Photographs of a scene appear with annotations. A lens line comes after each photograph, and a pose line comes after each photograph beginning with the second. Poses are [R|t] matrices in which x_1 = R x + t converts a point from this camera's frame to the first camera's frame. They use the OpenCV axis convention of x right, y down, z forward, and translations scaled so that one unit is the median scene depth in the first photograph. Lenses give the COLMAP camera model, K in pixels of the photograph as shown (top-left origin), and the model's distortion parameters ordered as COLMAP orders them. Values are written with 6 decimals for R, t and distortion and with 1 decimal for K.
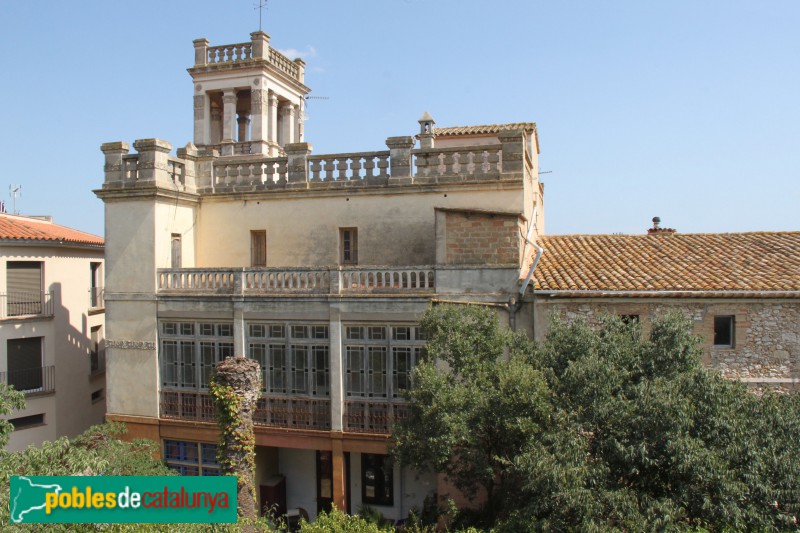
lens RADIAL K [[638.3, 0, 400.2], [0, 638.3, 228.5], [0, 0, 1]] dist [-0.125427, 0.016681]
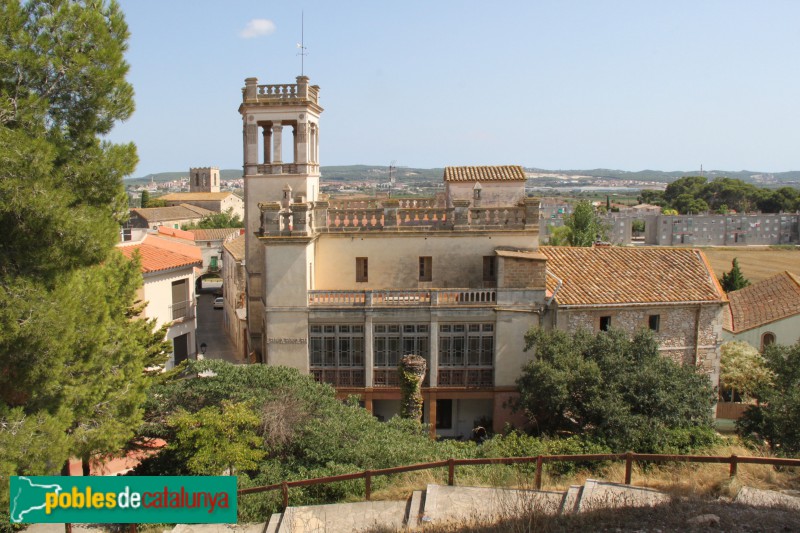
lens RADIAL K [[638.3, 0, 400.2], [0, 638.3, 228.5], [0, 0, 1]] dist [-0.125427, 0.016681]
pose [[0.977031, -0.012386, 0.212739, -0.492518], [-0.014374, 0.992205, 0.123785, -0.271868], [-0.212614, -0.123999, 0.969237, -0.494169]]
